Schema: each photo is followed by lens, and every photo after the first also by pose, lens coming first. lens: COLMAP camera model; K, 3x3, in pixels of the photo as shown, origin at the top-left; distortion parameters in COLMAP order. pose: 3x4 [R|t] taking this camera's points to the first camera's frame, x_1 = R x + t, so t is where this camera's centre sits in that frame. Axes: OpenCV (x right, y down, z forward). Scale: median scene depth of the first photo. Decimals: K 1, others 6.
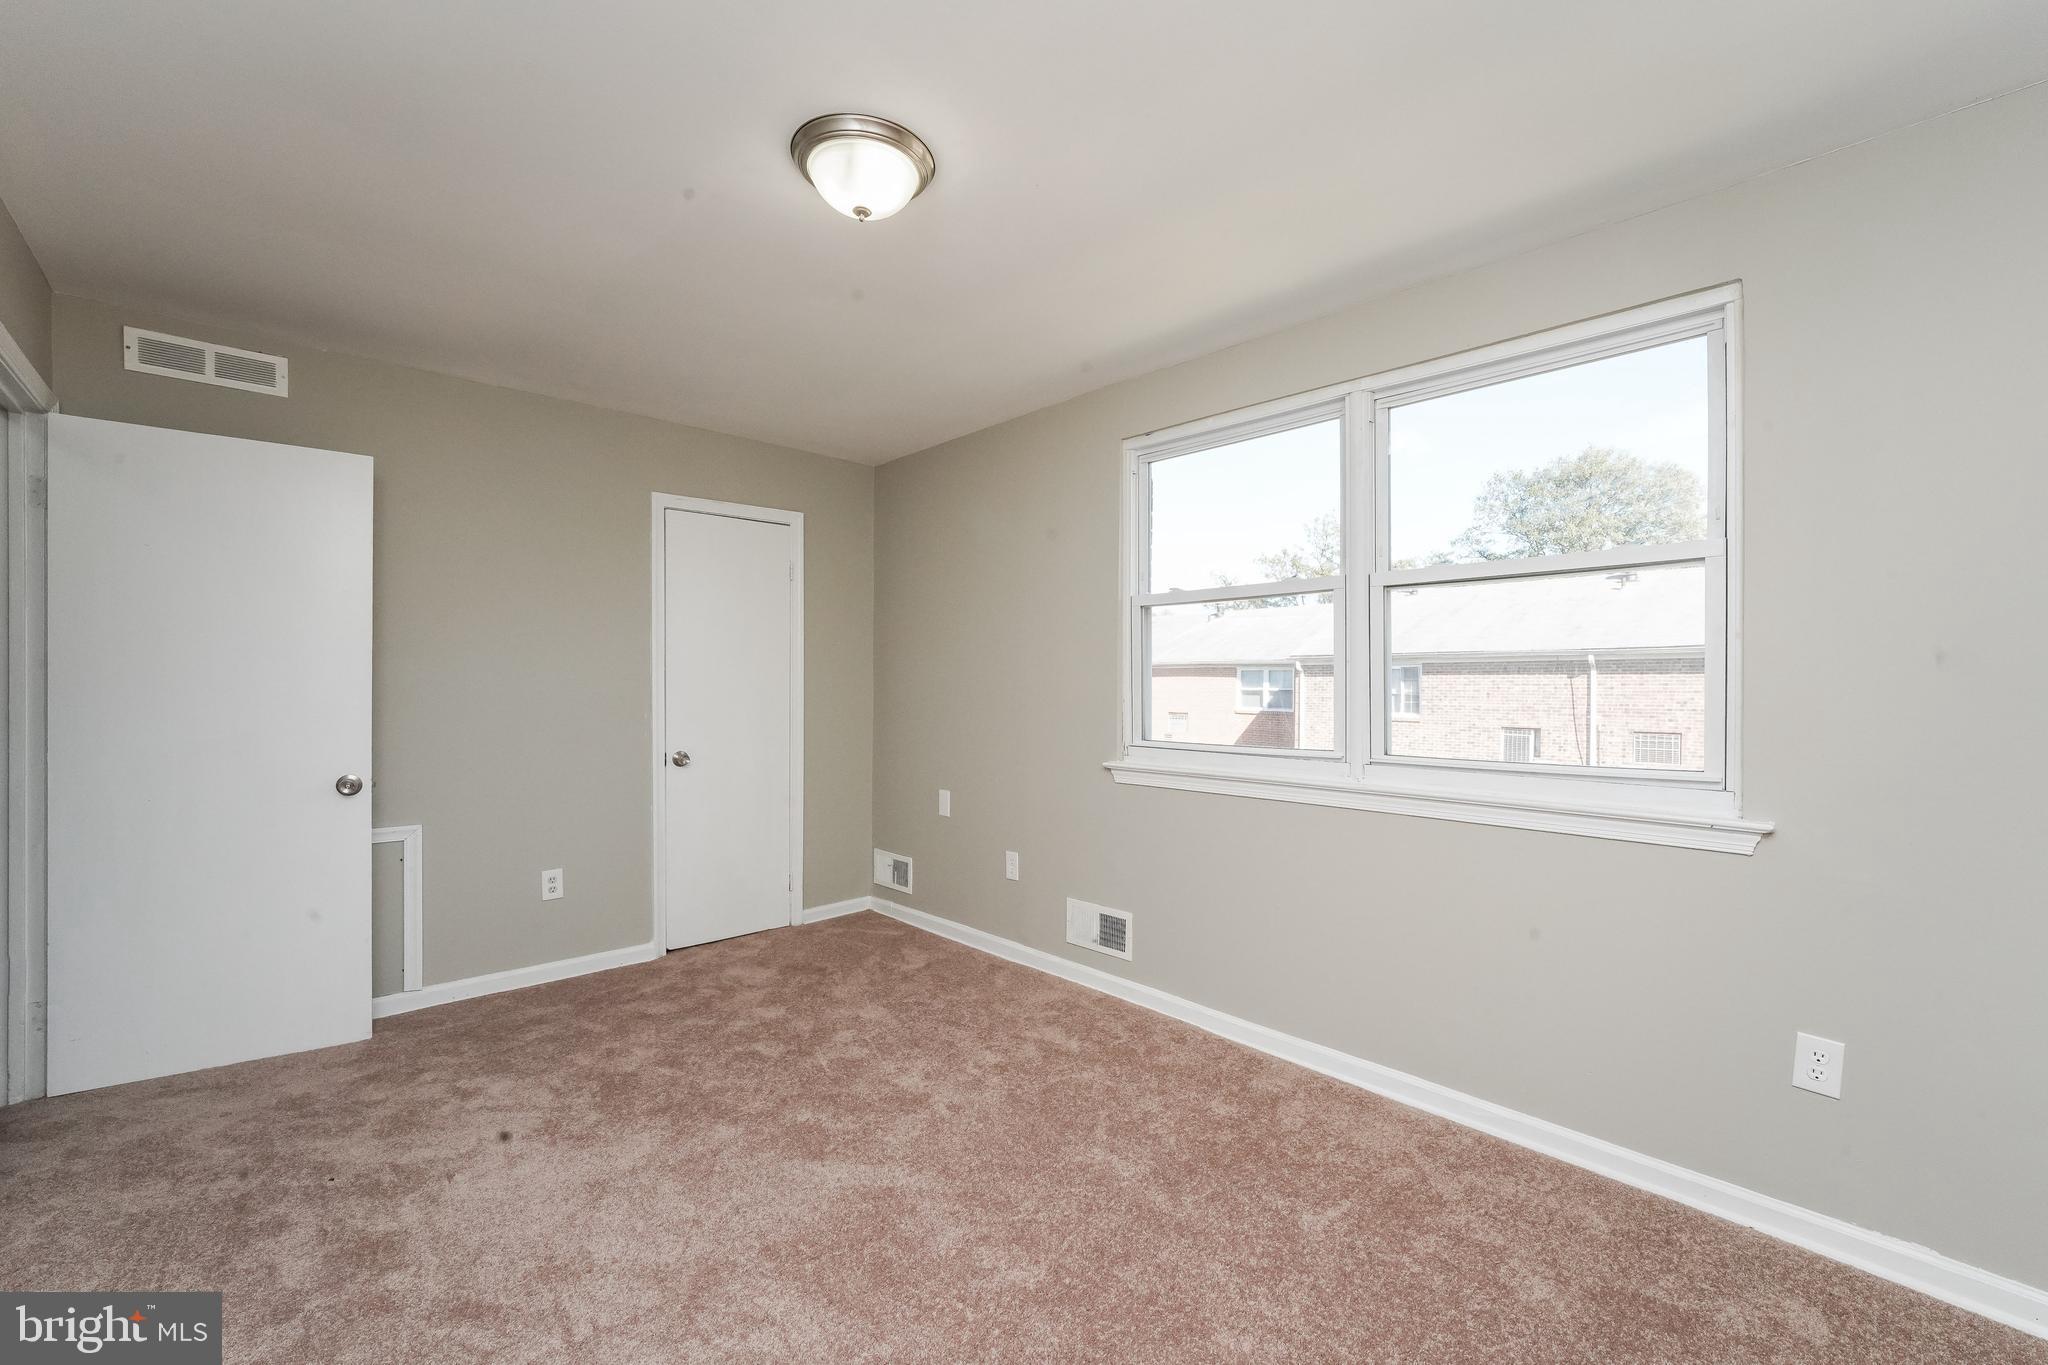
lens RADIAL K [[830.2, 0, 1024.0], [0, 830.2, 682.5], [0, 0, 1]] dist [-0.005909, 0.001032]
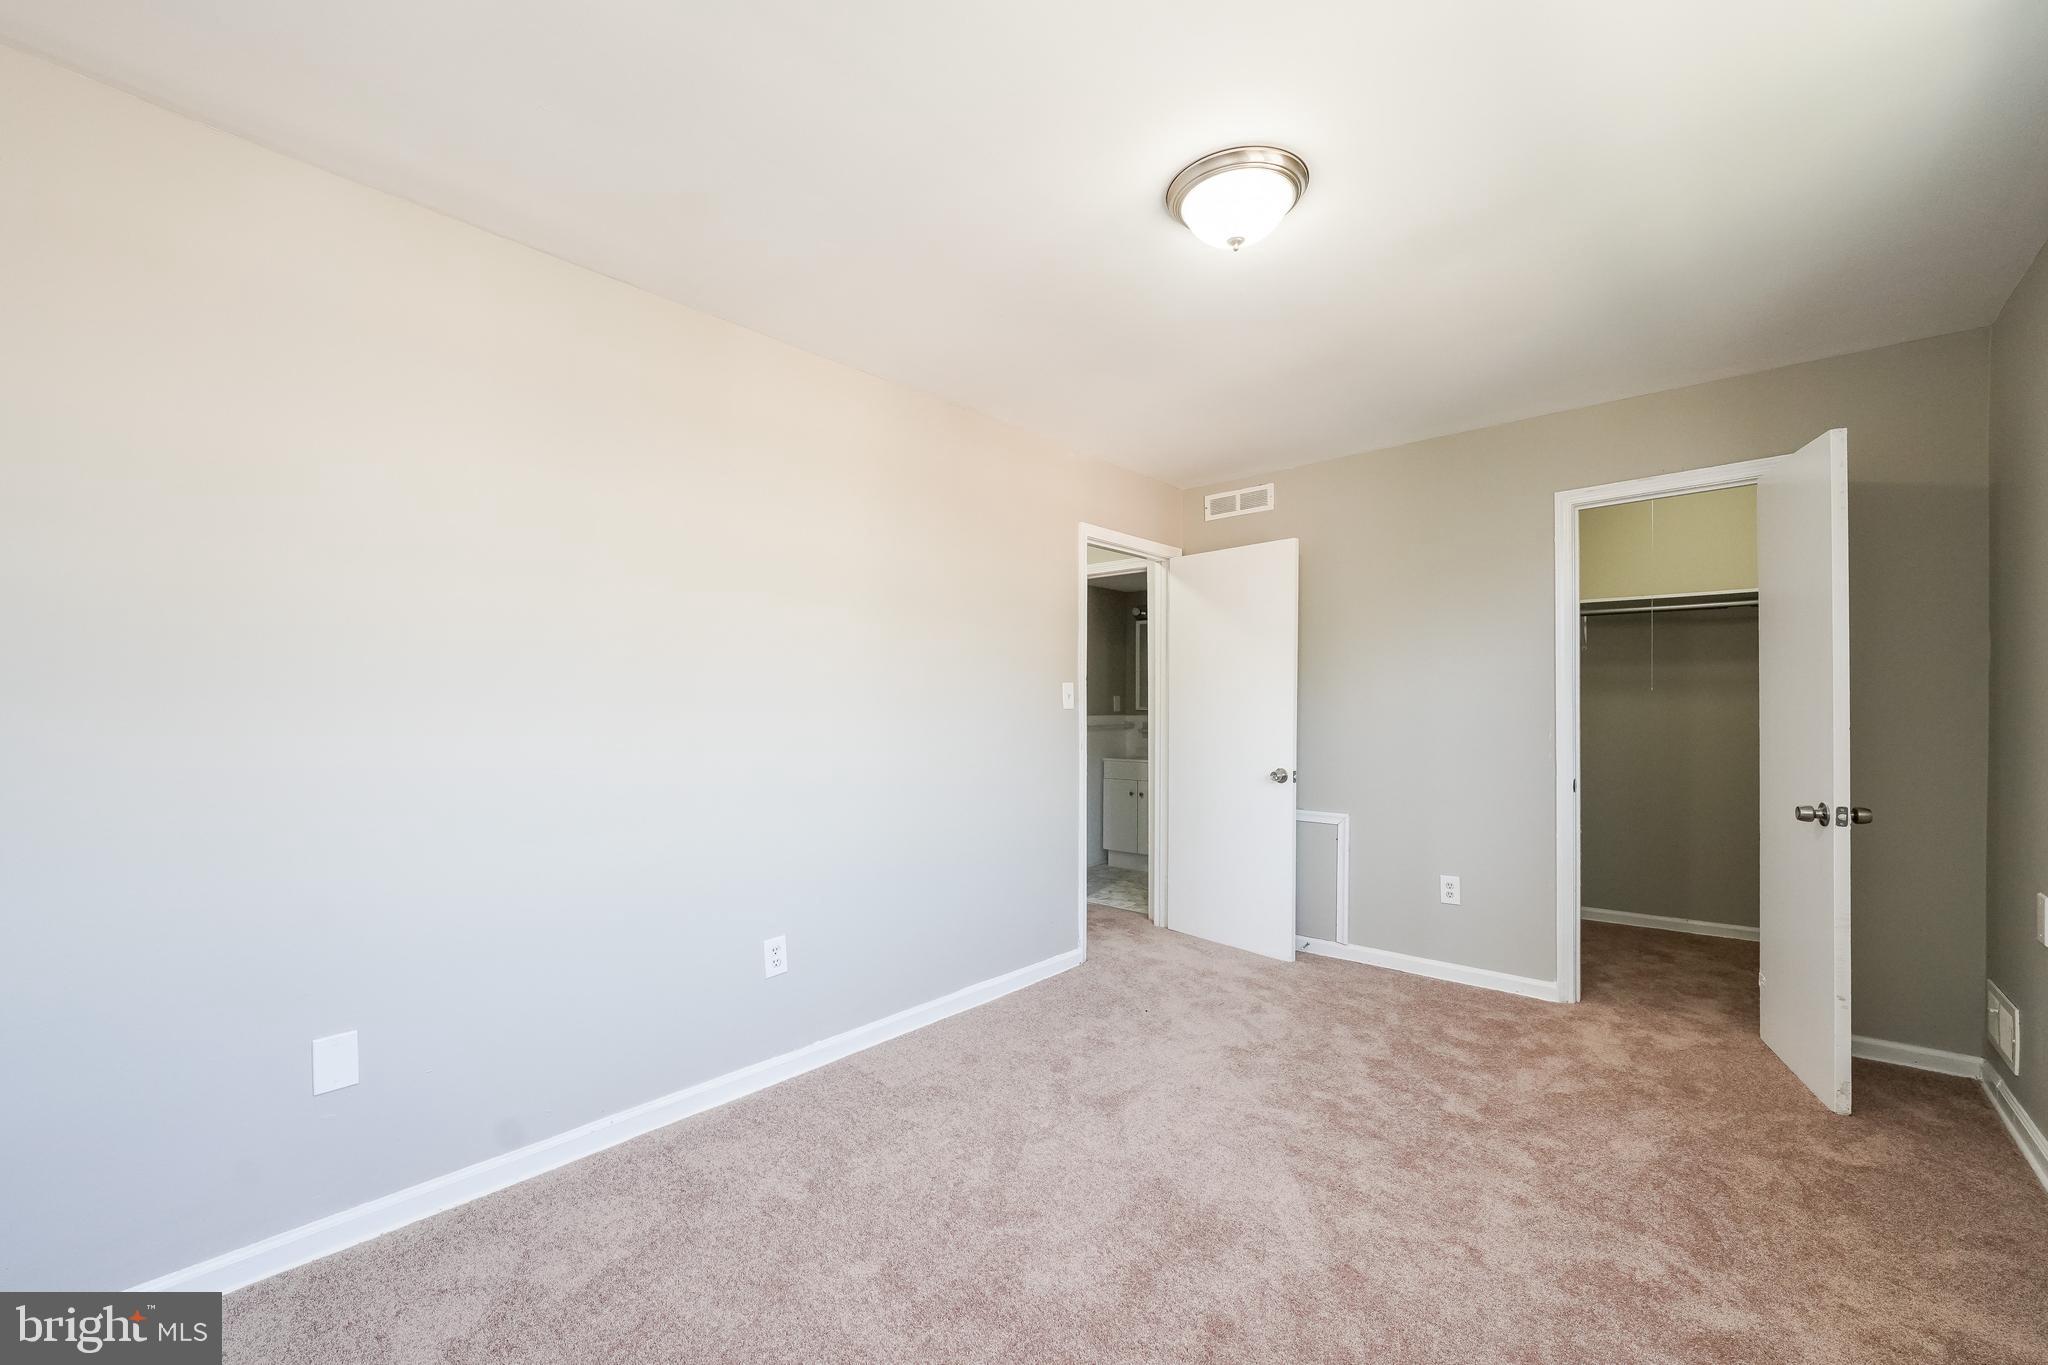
lens RADIAL K [[813.5, 0, 1030.0], [0, 813.5, 686.3], [0, 0, 1]] dist [-0.002197, 0.003079]
pose [[0.107790, -0.027561, -0.993792, 0.498477], [0.007550, 0.999610, -0.026904, 0.006000], [0.994145, -0.004603, 0.107956, 0.410933]]
